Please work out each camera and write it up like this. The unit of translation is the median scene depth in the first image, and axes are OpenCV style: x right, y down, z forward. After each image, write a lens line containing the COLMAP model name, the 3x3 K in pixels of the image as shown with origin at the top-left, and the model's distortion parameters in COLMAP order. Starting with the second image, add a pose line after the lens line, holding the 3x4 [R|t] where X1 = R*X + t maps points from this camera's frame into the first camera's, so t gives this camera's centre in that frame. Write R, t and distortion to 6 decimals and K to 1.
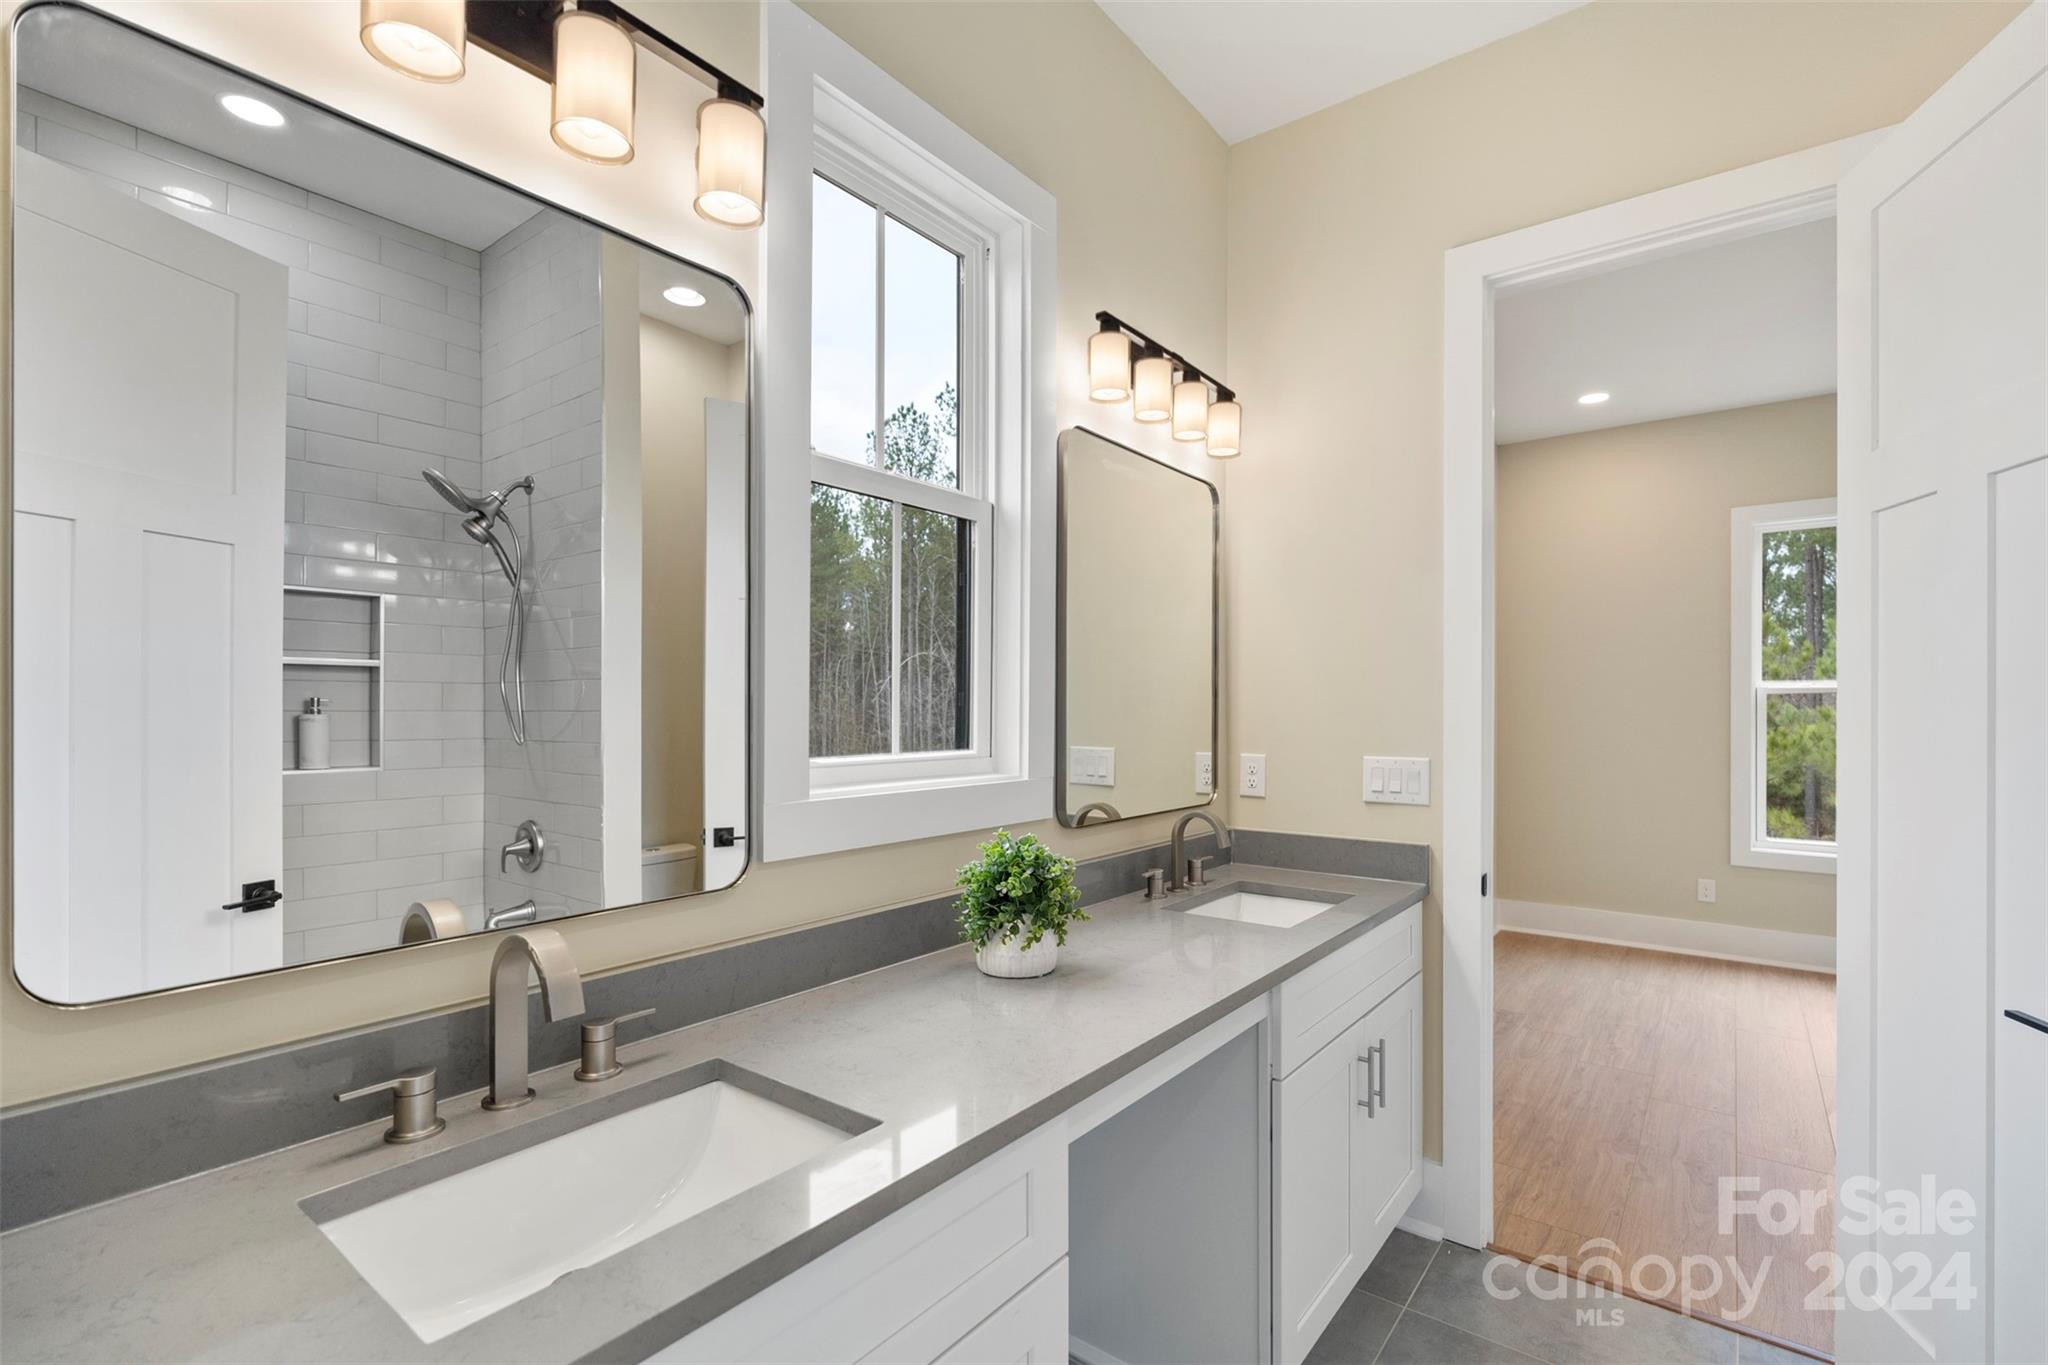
lens RADIAL K [[916.6, 0, 1162.9], [0, 916.6, 706.6], [0, 0, 1]] dist [-0.002137, 0.000264]
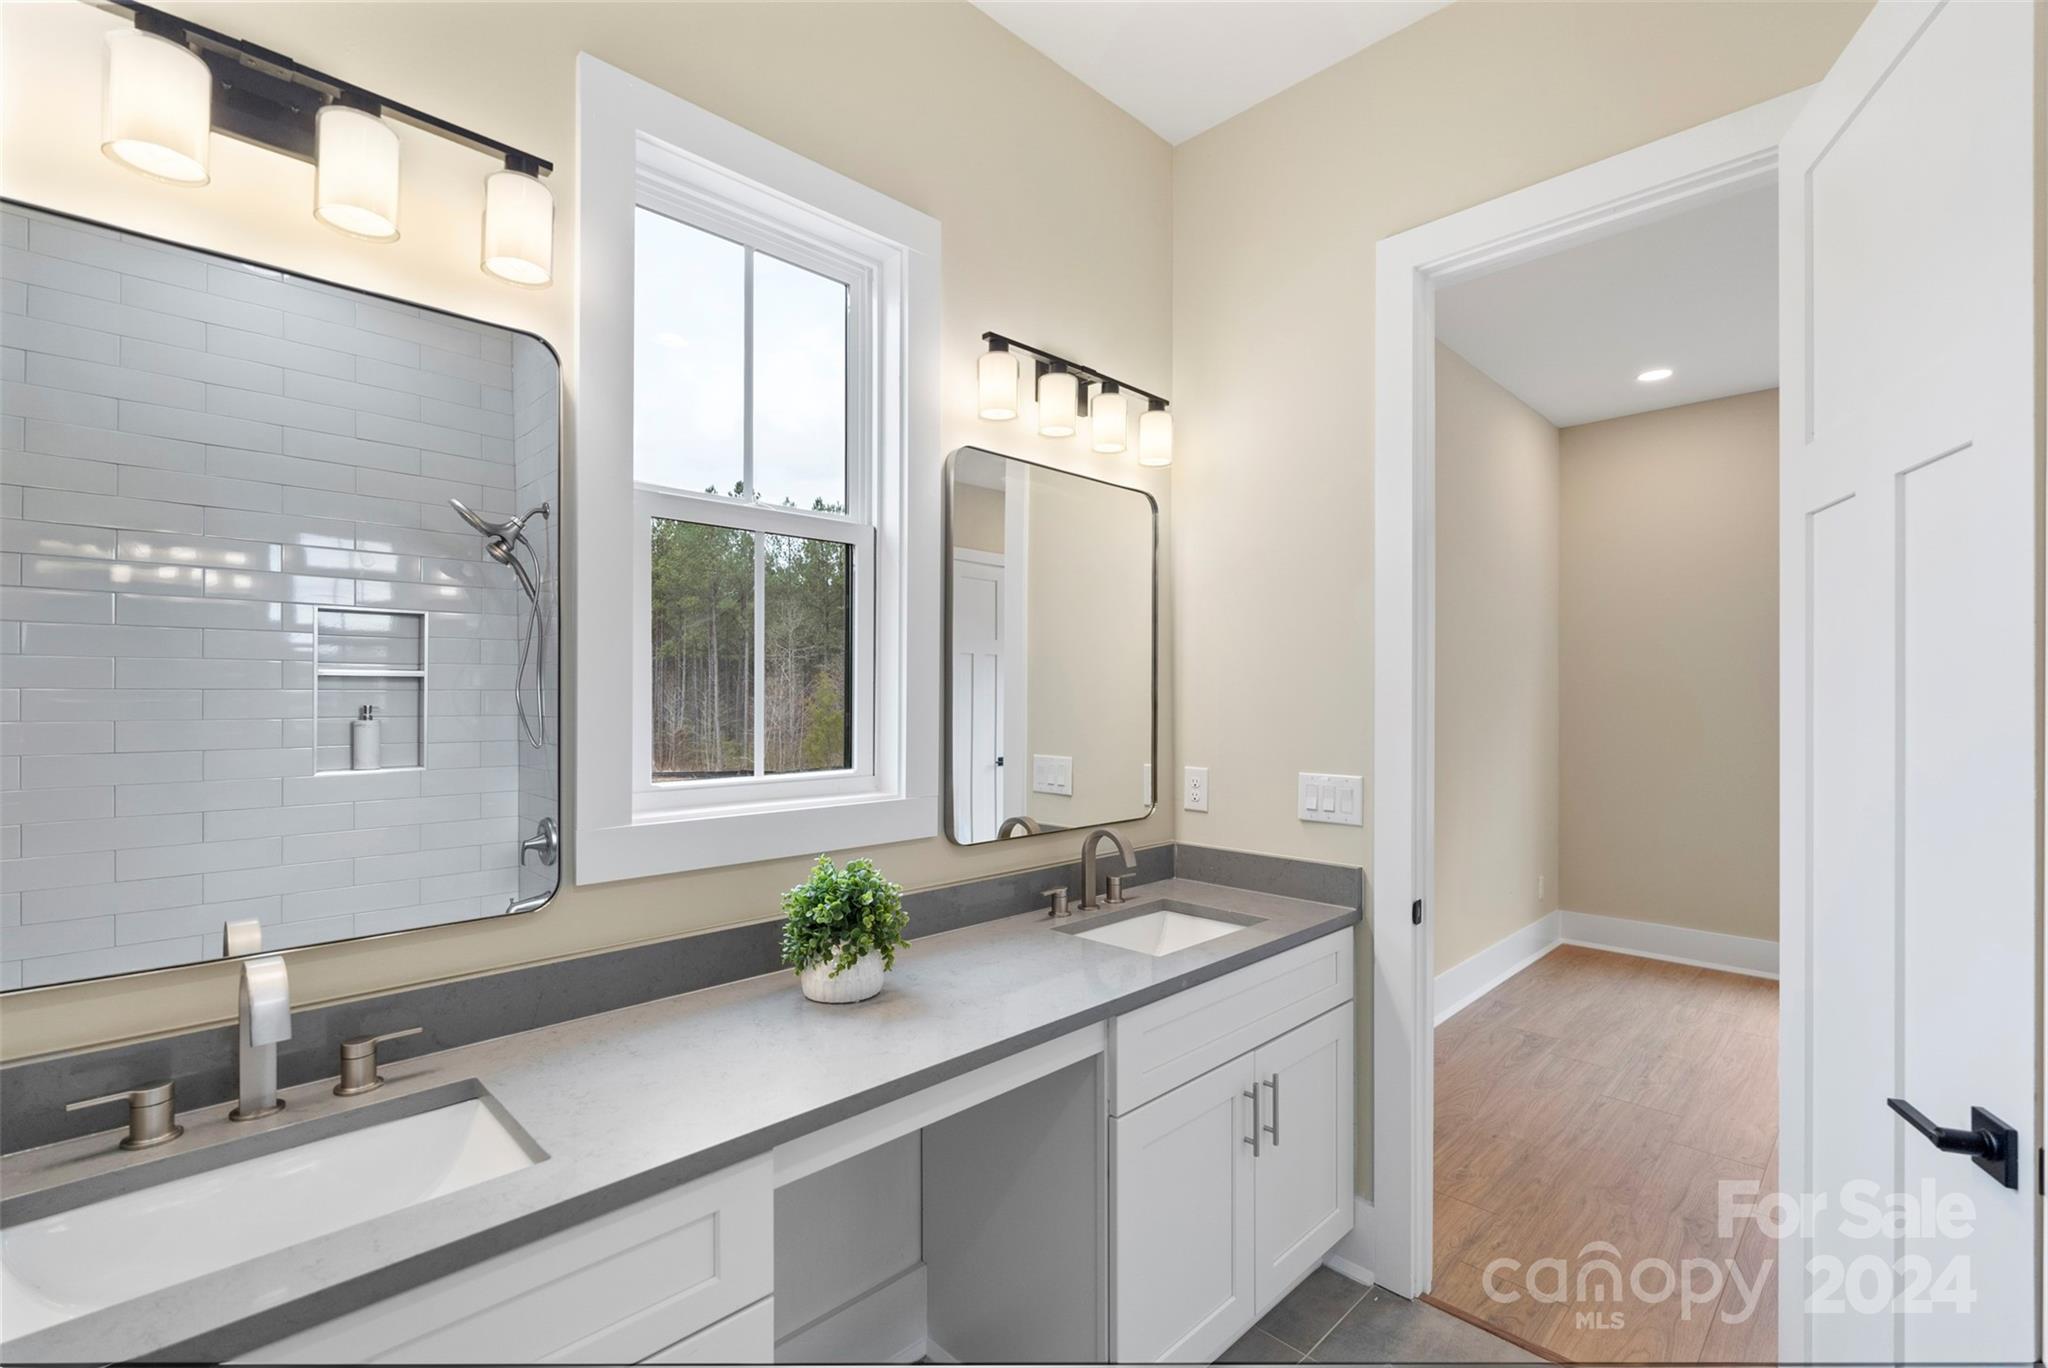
lens RADIAL K [[916.6, 0, 1103.4], [0, 916.6, 699.9], [0, 0, 1]] dist [-0.002137, 0.000264]
pose [[0.990318, 0.001193, -0.138809, 0.200138], [-0.001319, 0.999999, -0.000816, -0.028162], [0.138808, 0.000991, 0.990319, 0.026777]]
